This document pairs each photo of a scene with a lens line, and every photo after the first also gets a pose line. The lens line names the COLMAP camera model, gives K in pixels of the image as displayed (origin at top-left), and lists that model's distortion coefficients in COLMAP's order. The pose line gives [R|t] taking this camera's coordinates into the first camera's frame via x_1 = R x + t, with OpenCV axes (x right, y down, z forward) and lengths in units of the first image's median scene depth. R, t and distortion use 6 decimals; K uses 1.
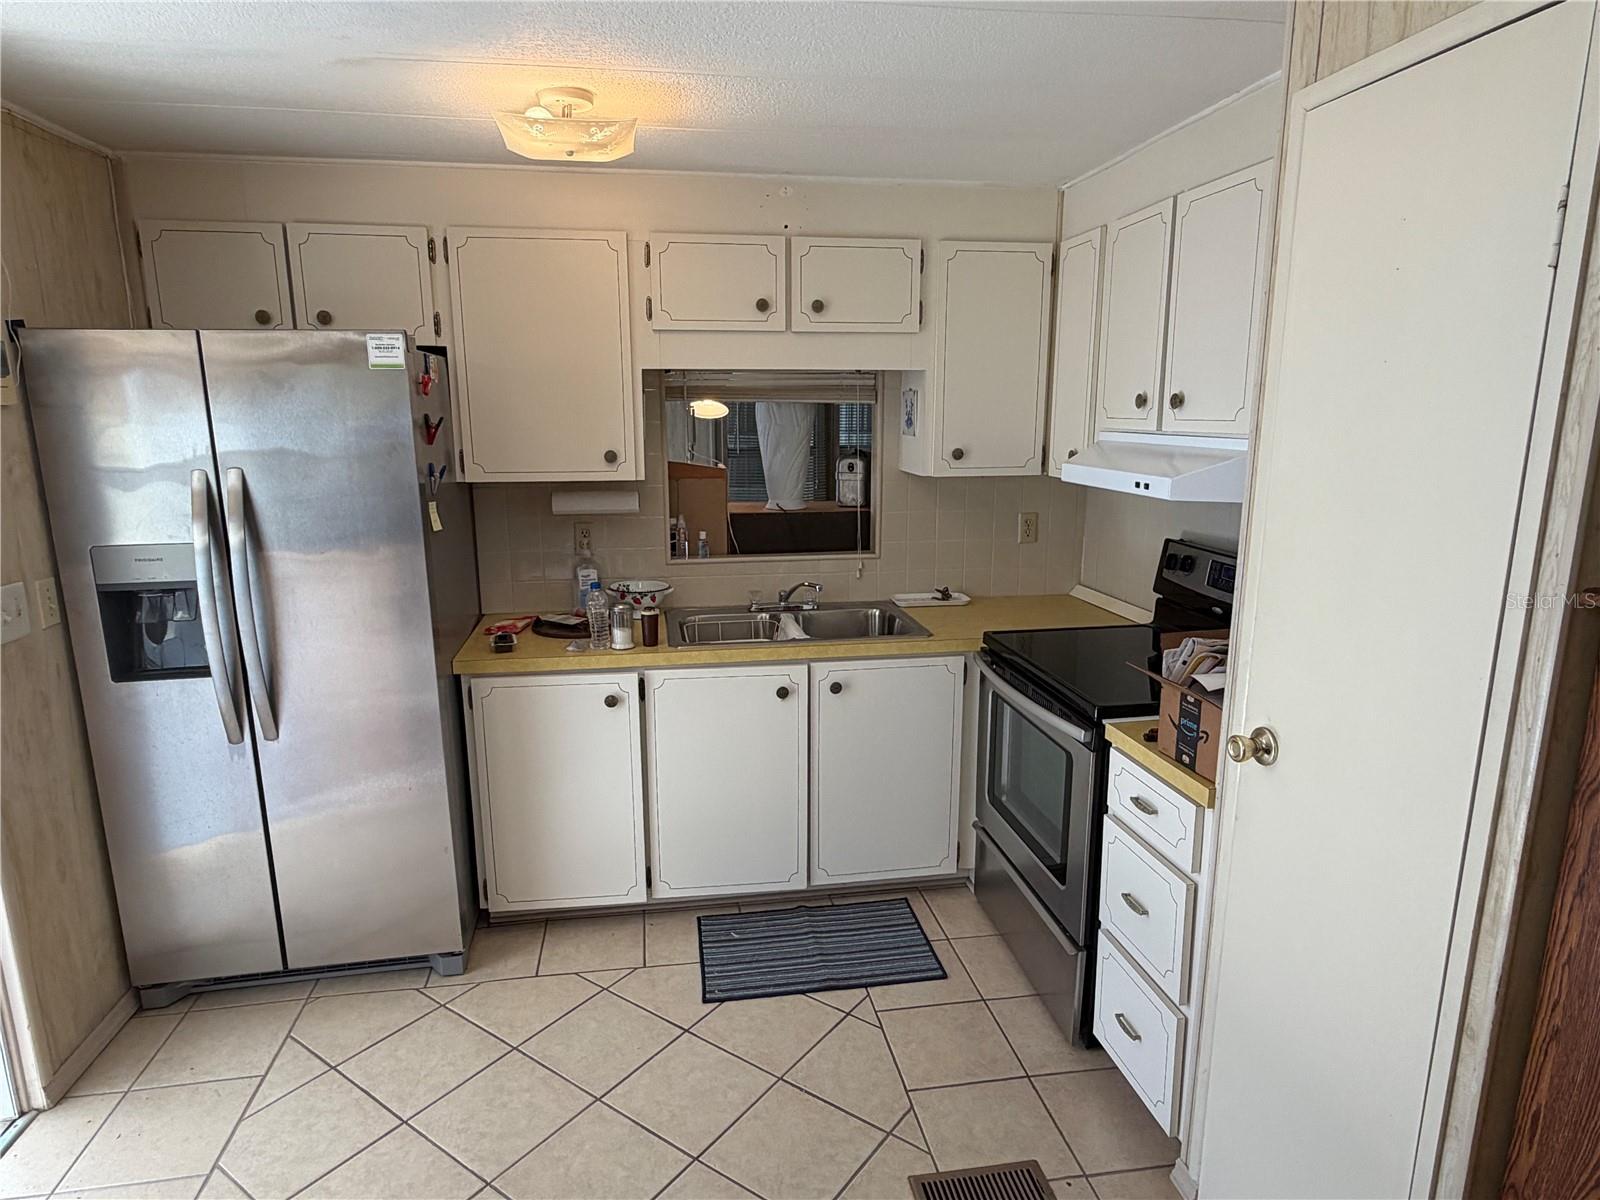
lens RADIAL K [[945.1, 0, 798.8], [0, 945.1, 605.3], [0, 0, 1]] dist [-0.000874, 0.001016]
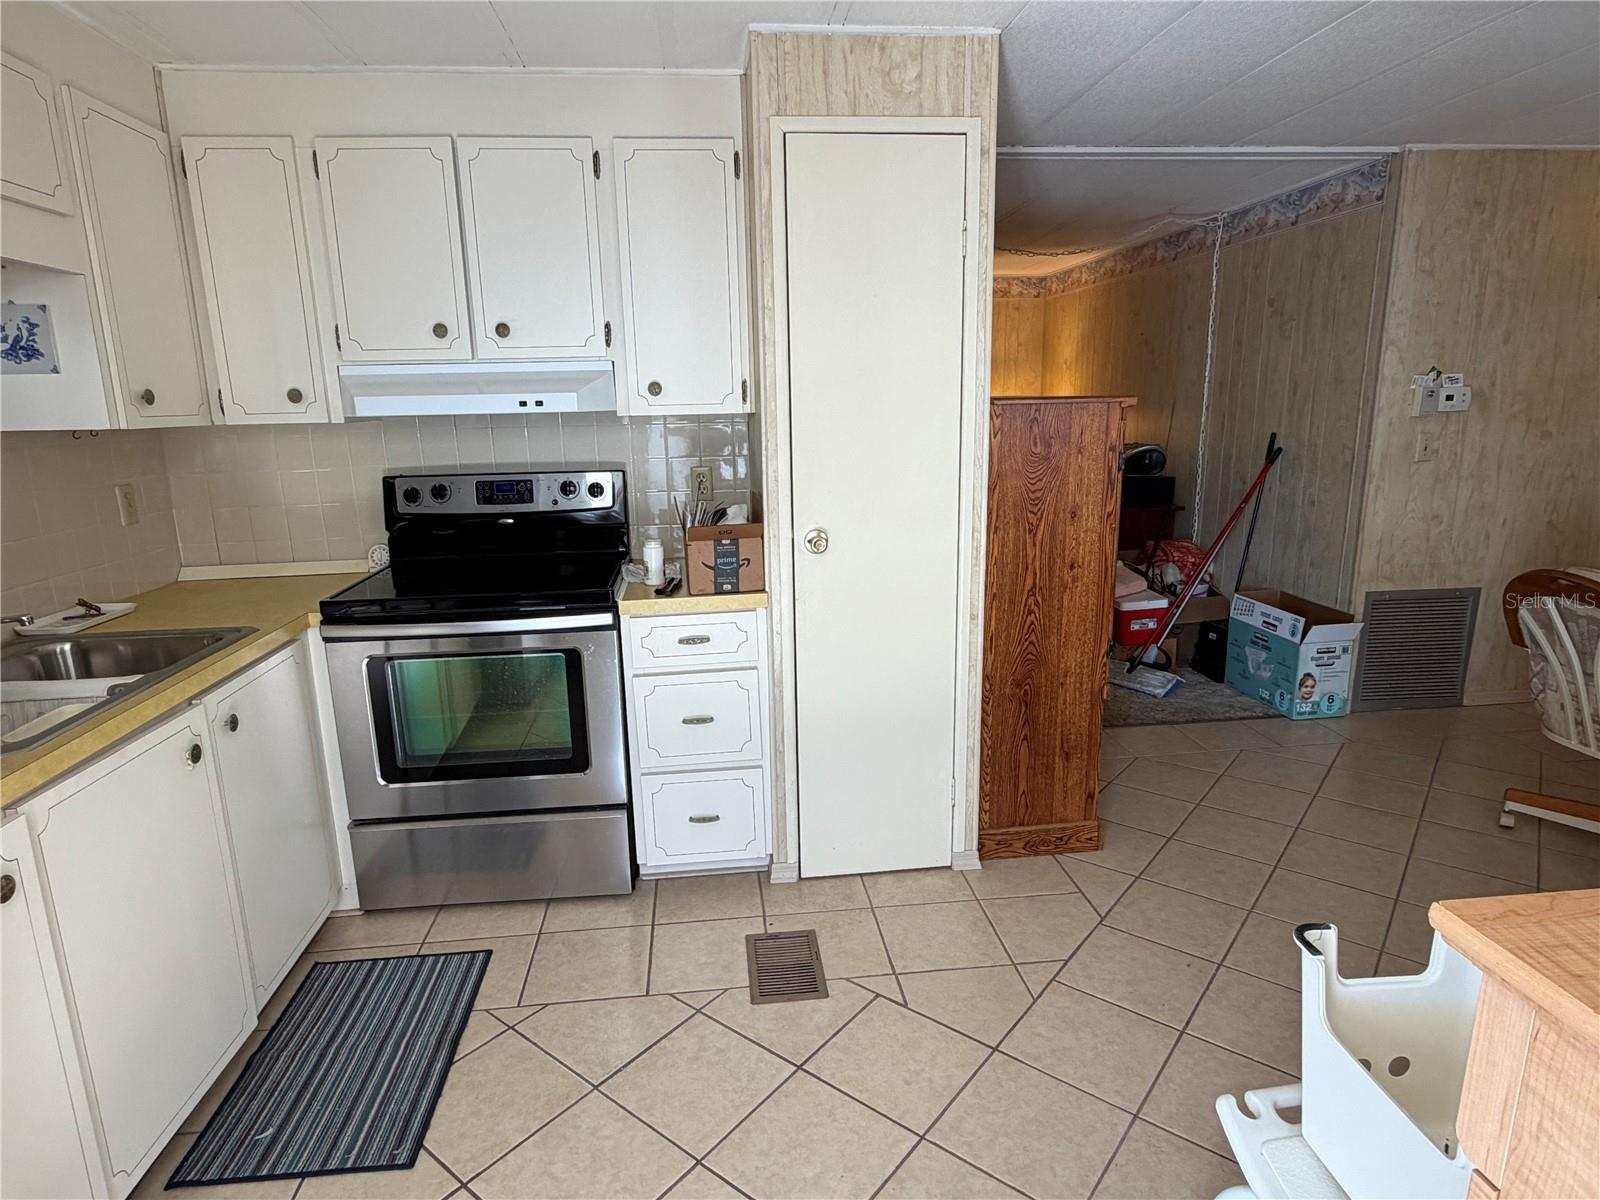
lens RADIAL K [[913.7, 0, 800.0], [0, 913.7, 600.0], [0, 0, 1]] dist [0.001122, 0.000062]
pose [[0.059234, -0.215892, 0.974619, -0.585443], [0.229590, 0.953106, 0.197173, -0.037248], [-0.971483, 0.212083, 0.106023, 0.511133]]
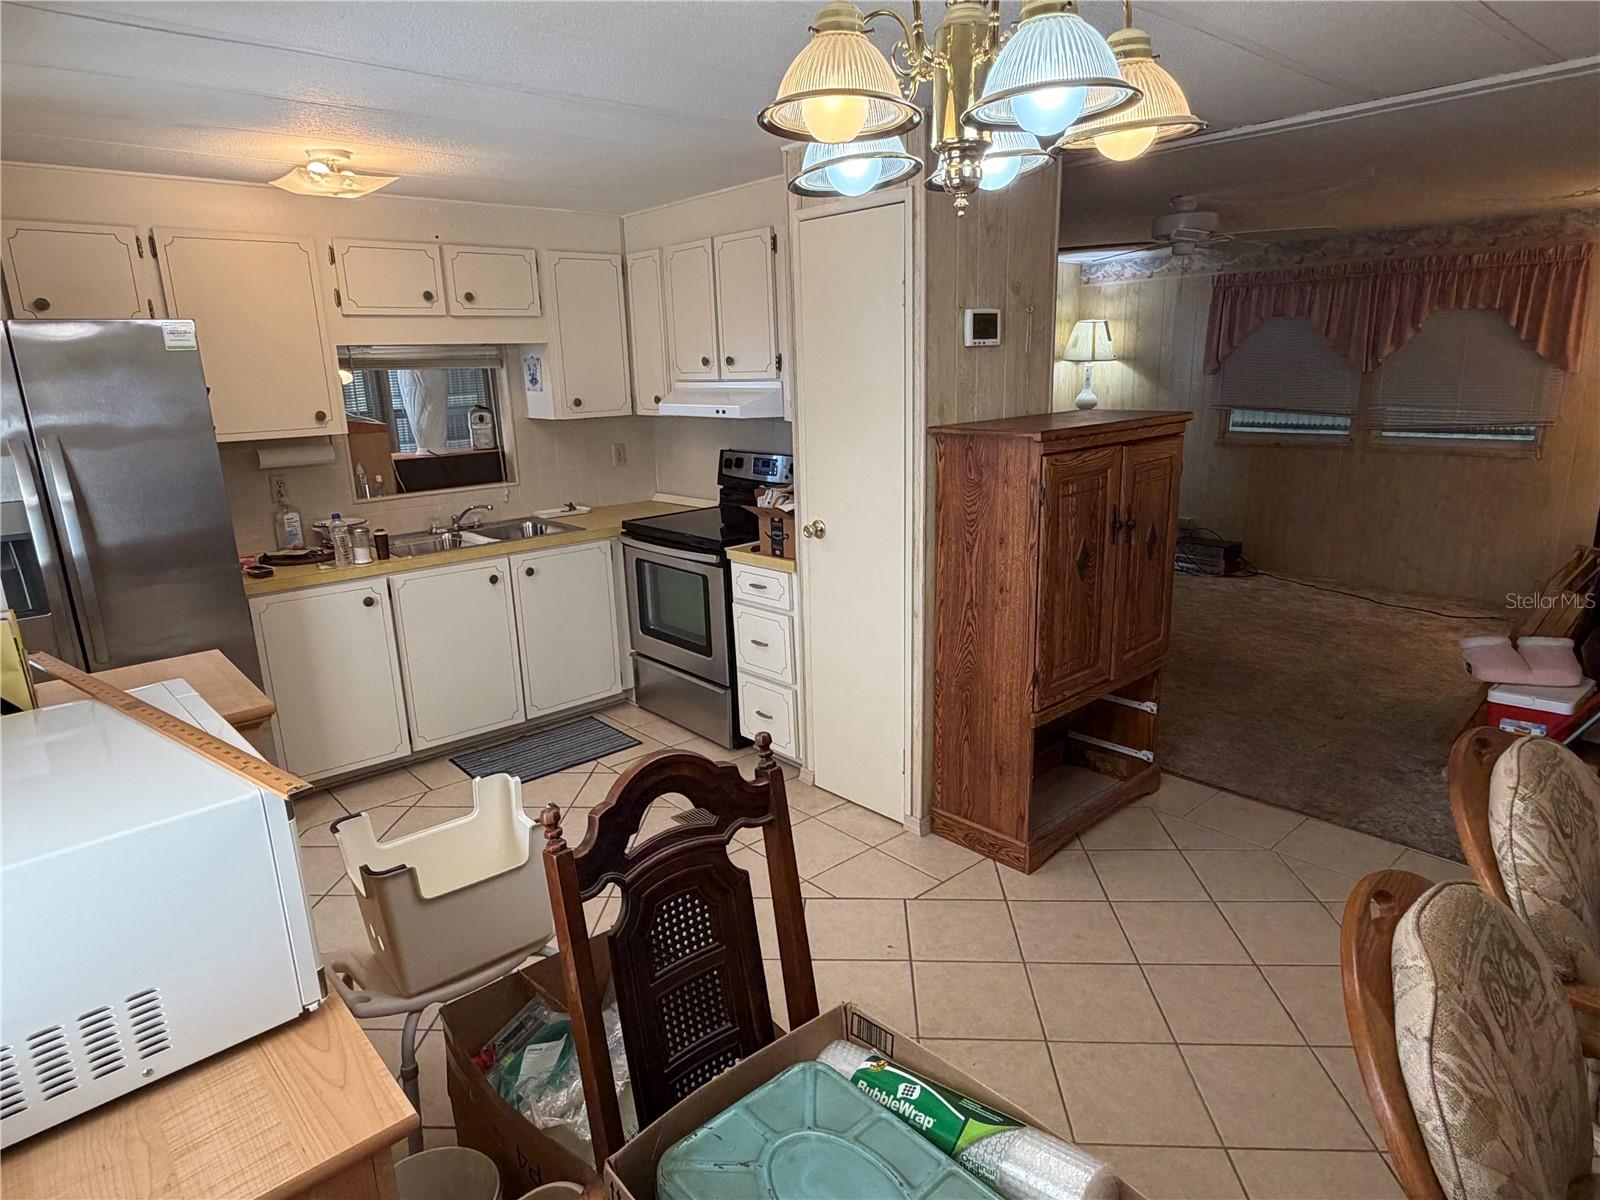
lens RADIAL K [[945.1, 0, 798.8], [0, 945.1, 605.3], [0, 0, 1]] dist [-0.000874, 0.001016]
pose [[0.844778, -0.155513, 0.512022, -0.355431], [0.137671, 0.987793, 0.072874, 0.090442], [-0.517105, 0.008928, 0.855876, -0.417611]]
